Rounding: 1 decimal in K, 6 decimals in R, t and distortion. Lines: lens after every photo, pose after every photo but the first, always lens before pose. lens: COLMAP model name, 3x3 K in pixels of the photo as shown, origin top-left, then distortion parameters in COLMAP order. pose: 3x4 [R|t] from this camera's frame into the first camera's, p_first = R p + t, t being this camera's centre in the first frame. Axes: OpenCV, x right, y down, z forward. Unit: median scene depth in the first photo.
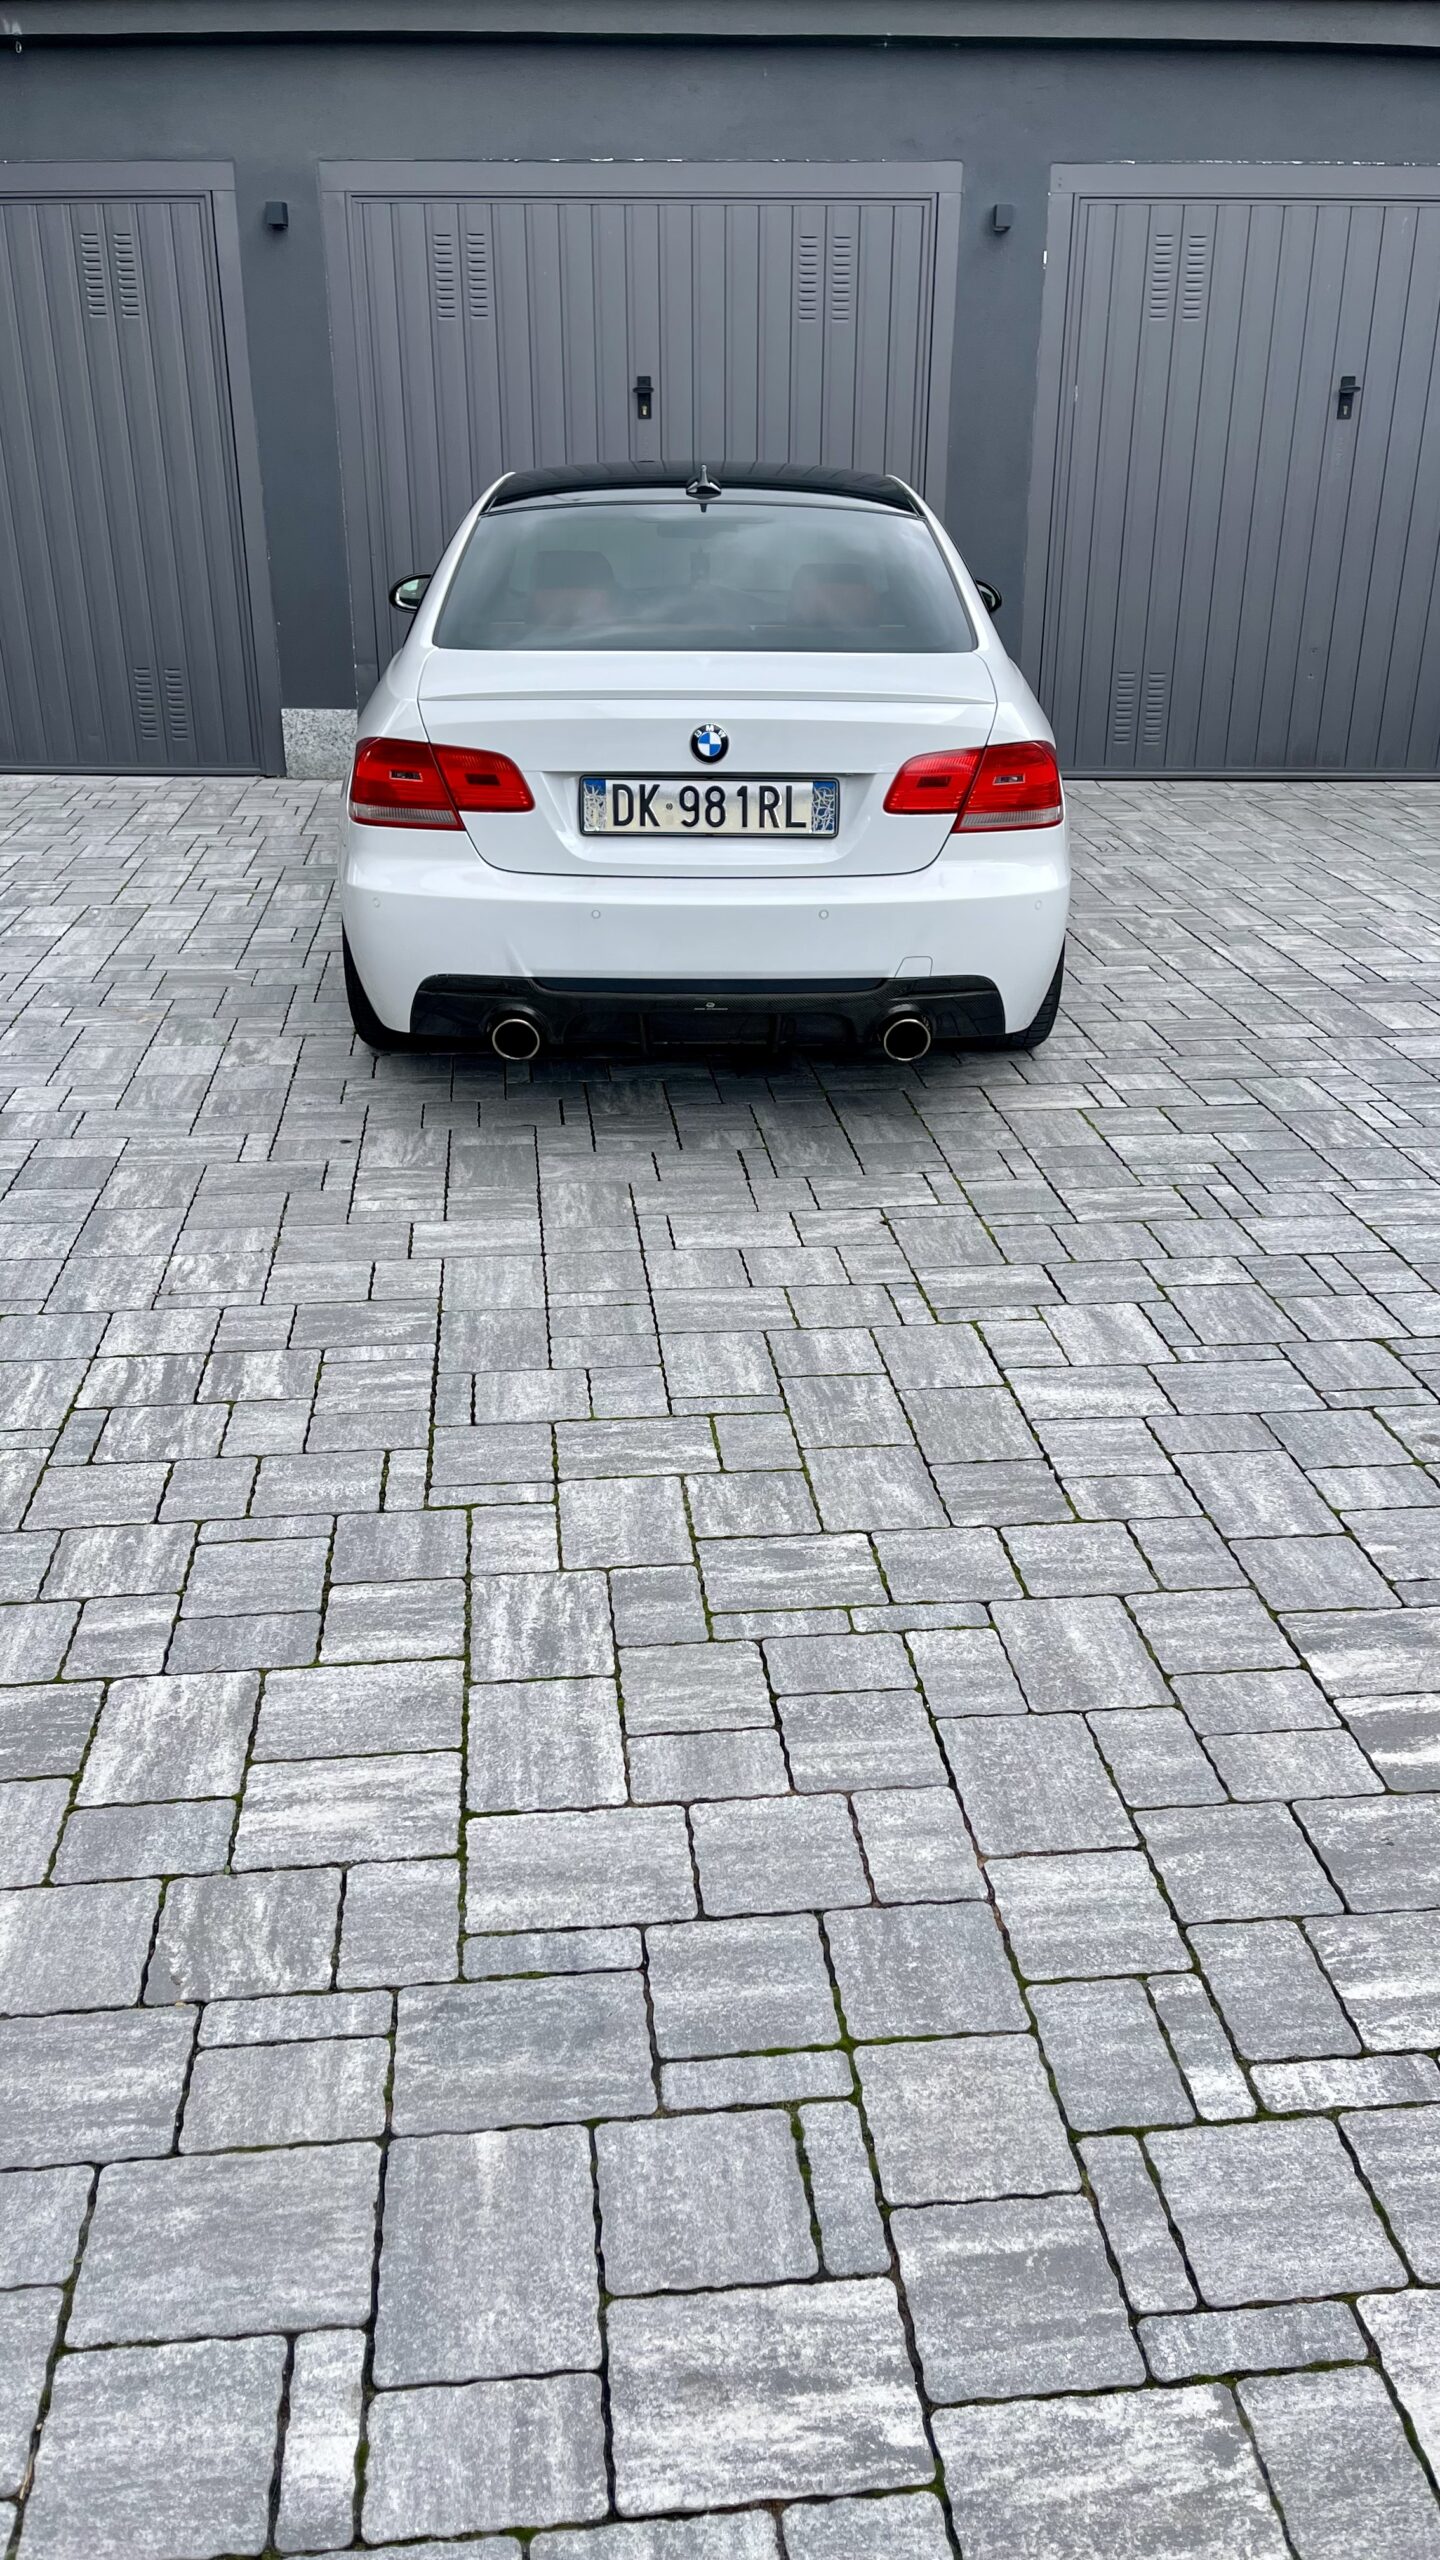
lens RADIAL K [[1950.1, 0, 752.5], [0, 1950.1, 1289.7], [0, 0, 1]] dist [0.075615, -0.100609]
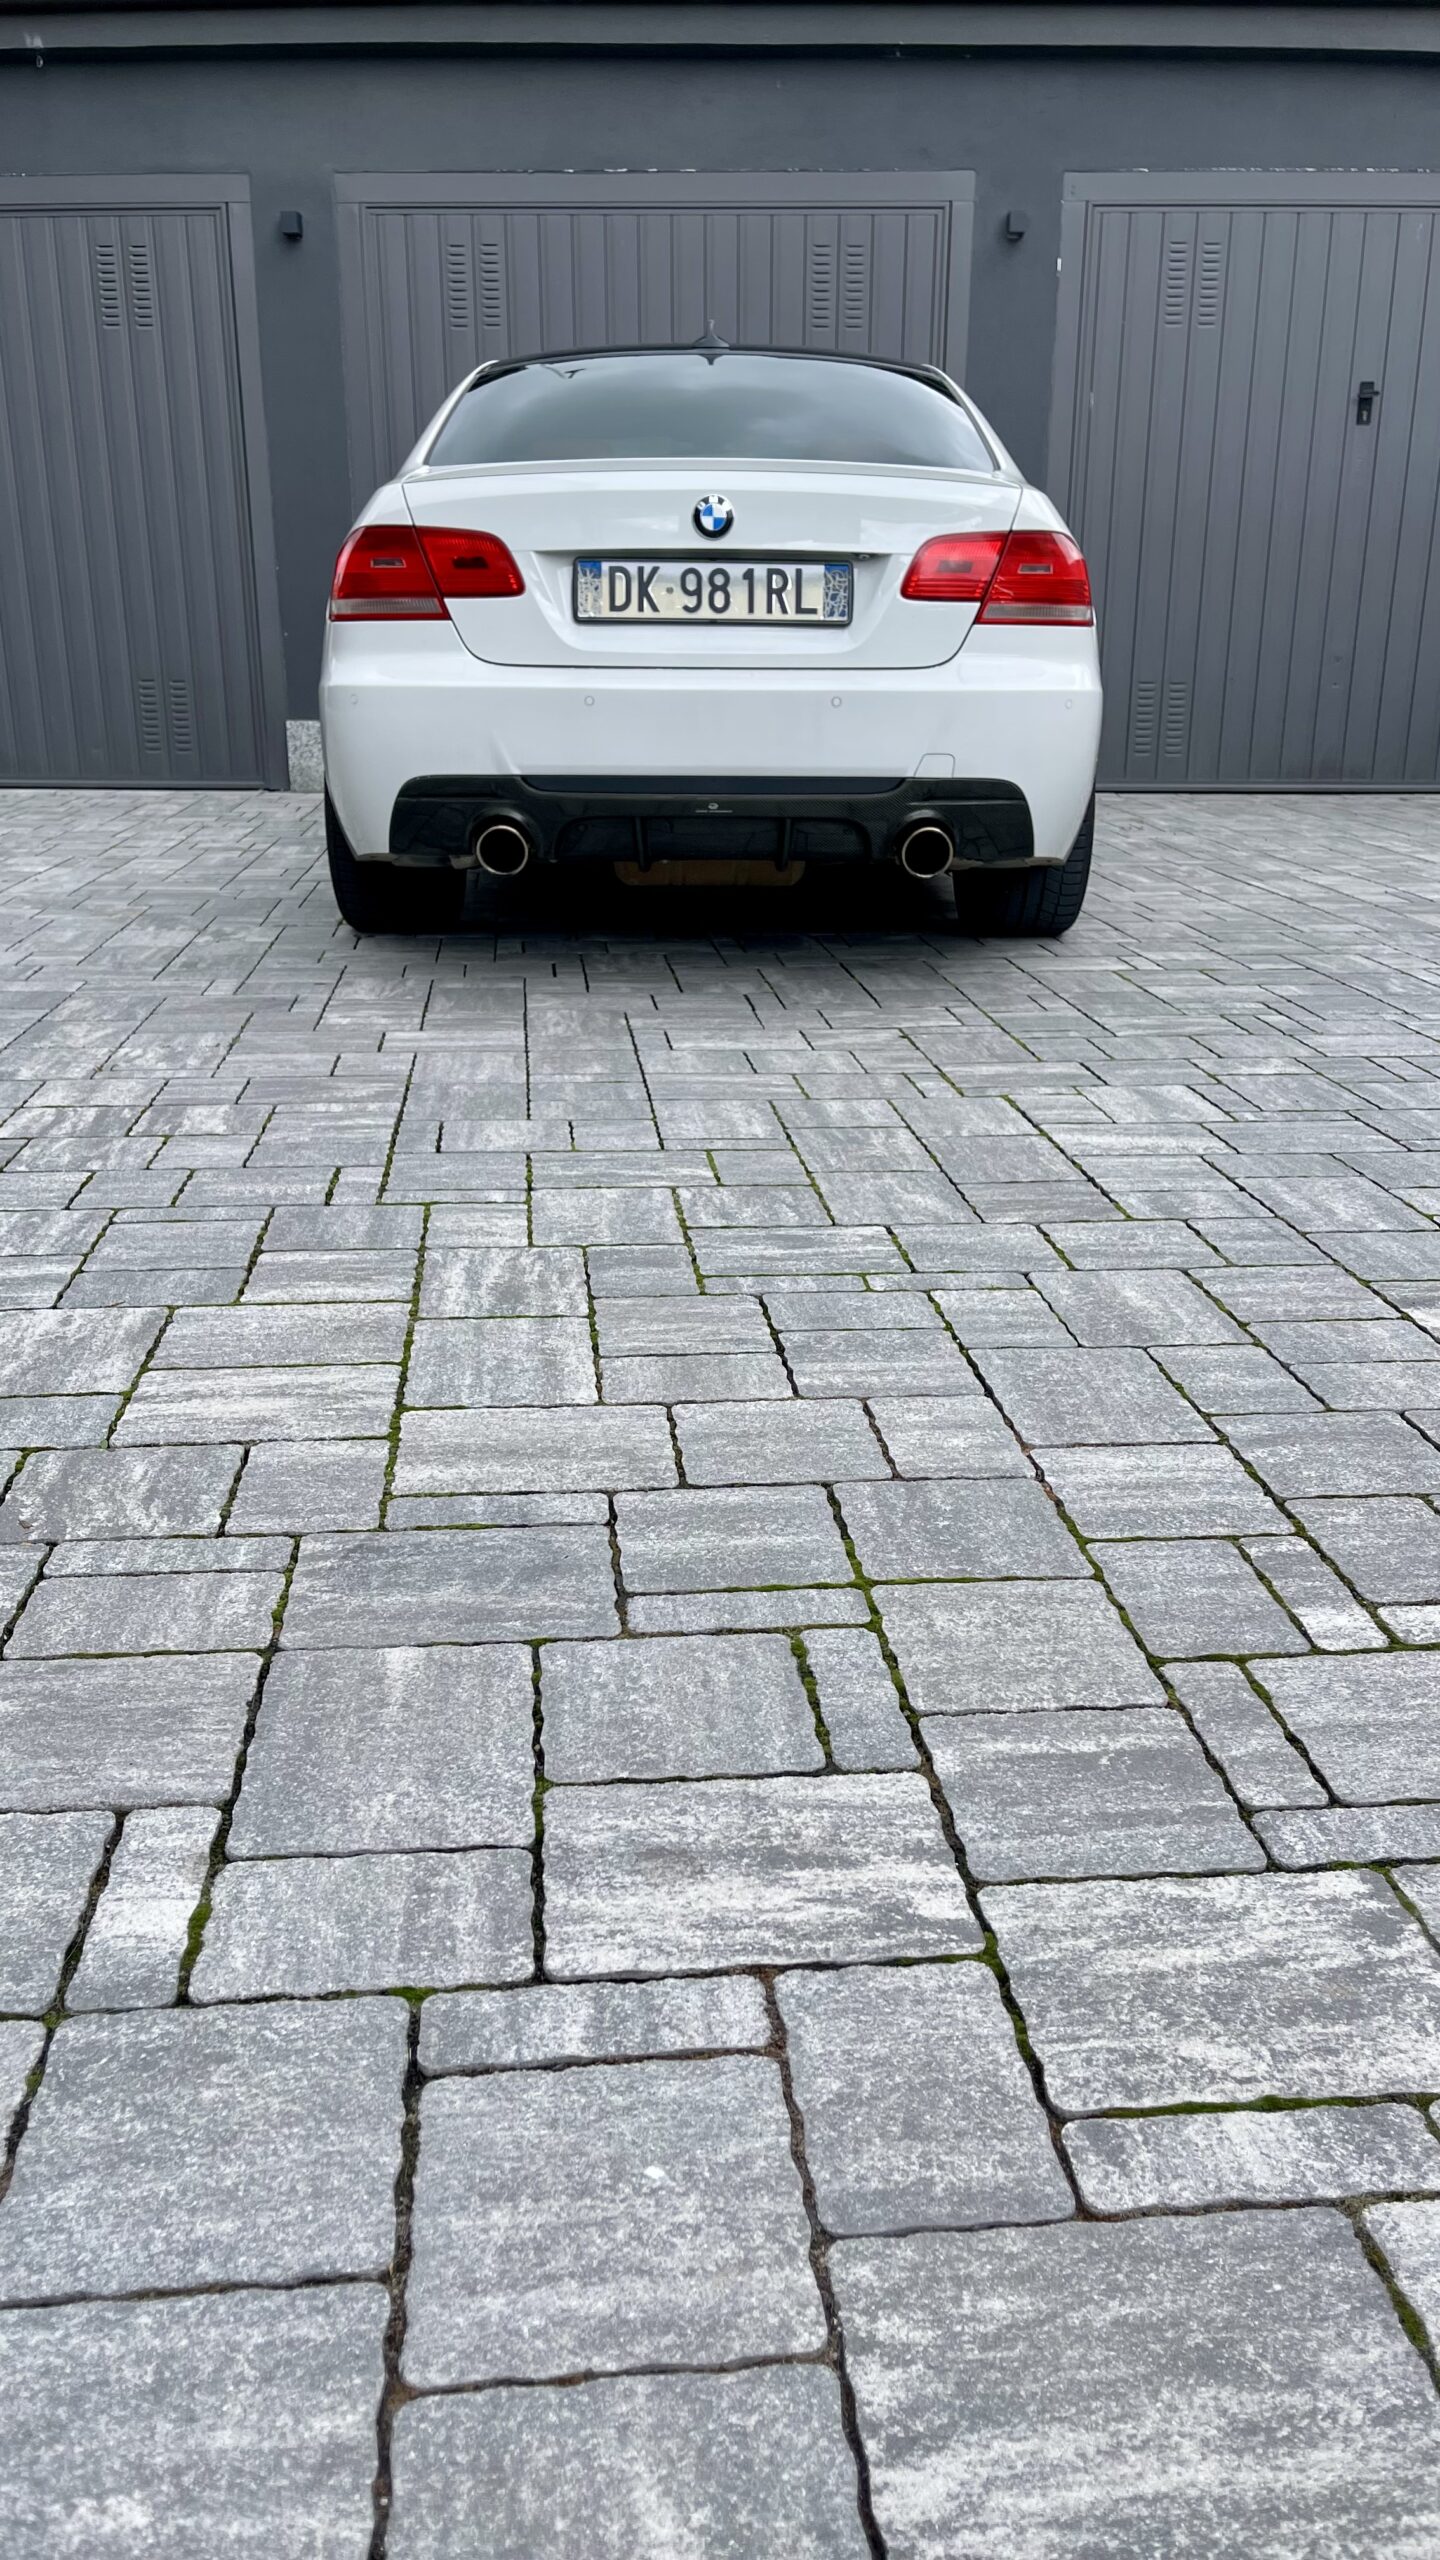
lens RADIAL K [[1950.1, 0, 744.0], [0, 1950.1, 1293.8], [0, 0, 1]] dist [0.075615, -0.100609]
pose [[0.999919, 0.001768, -0.012567, 0.006516], [-0.002888, 0.995968, -0.089668, 0.222193], [0.012357, 0.089697, 0.995892, 0.134609]]
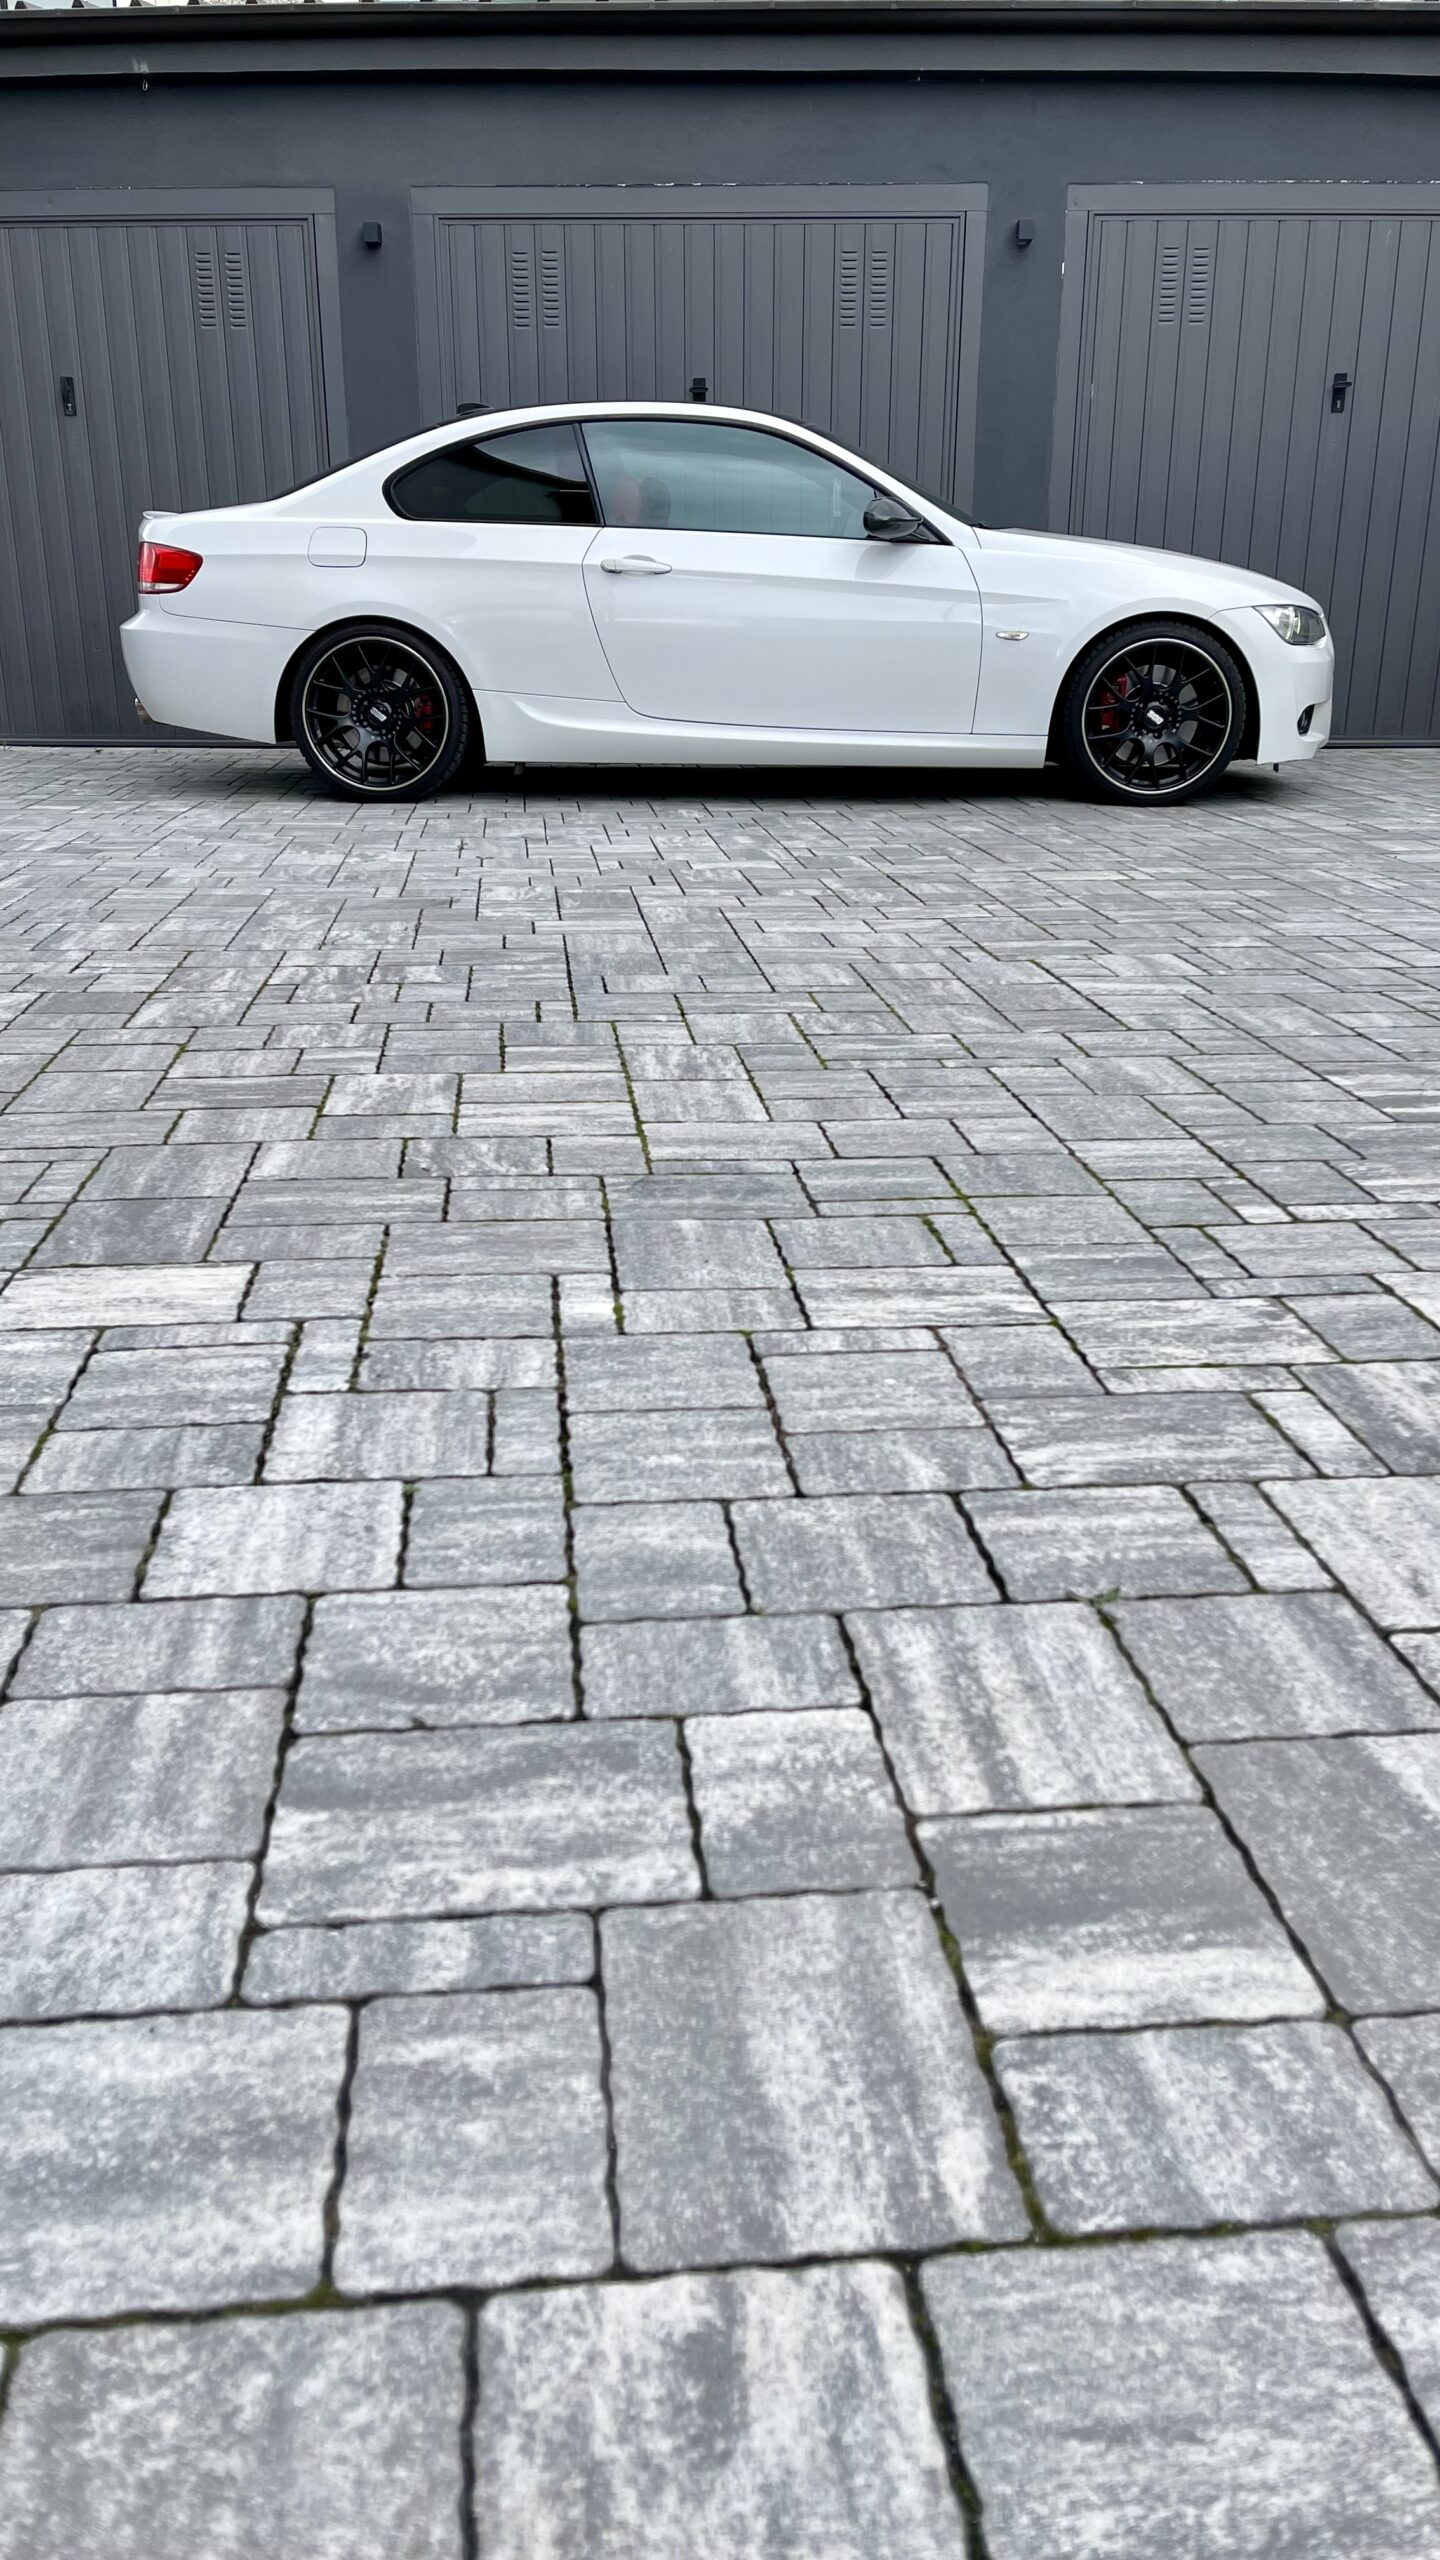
lens RADIAL K [[1950.1, 0, 738.1], [0, 1950.1, 1291.3], [0, 0, 1]] dist [0.075615, -0.100609]
pose [[0.999920, -0.000315, -0.012654, -0.052476], [-0.000685, 0.996879, -0.078943, 0.356485], [0.012639, 0.078945, 0.996799, -0.157885]]
